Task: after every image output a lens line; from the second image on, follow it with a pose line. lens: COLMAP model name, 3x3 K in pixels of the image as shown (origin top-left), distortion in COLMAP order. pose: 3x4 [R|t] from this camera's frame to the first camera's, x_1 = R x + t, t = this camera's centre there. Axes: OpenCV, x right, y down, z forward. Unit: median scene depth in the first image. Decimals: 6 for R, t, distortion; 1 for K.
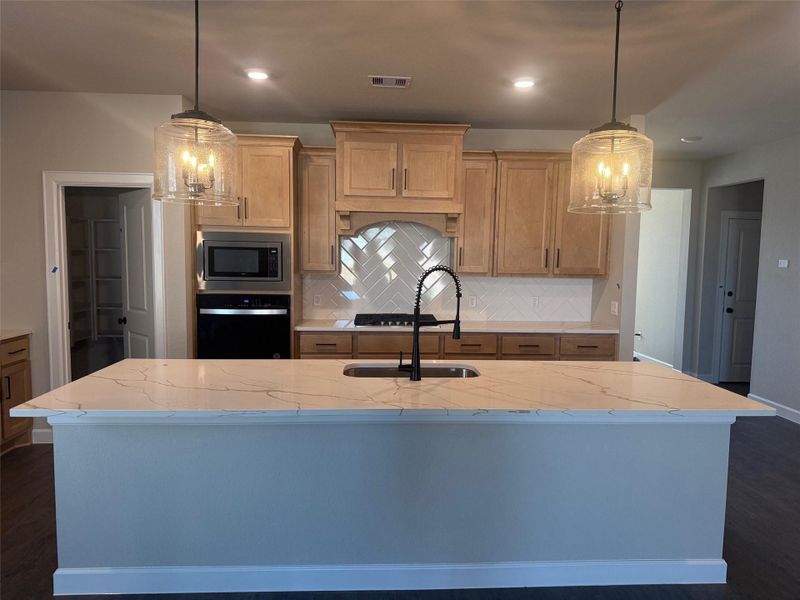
lens RADIAL K [[568.0, 0, 403.1], [0, 568.0, 305.6], [0, 0, 1]] dist [0.092695, -0.001340]
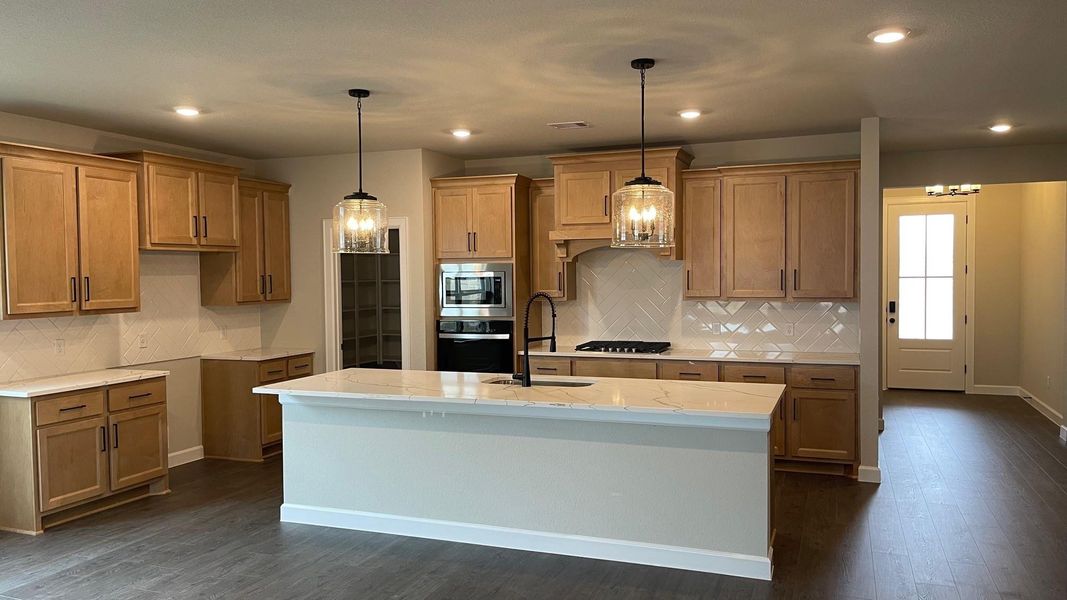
lens RADIAL K [[804.0, 0, 533.5], [0, 804.0, 300.0], [0, 0, 1]] dist [0.071230, -0.001655]
pose [[0.913526, -0.012977, -0.406574, 0.445610], [-0.009773, 0.998502, -0.053829, 0.023022], [0.406664, 0.053148, 0.912031, -0.348341]]
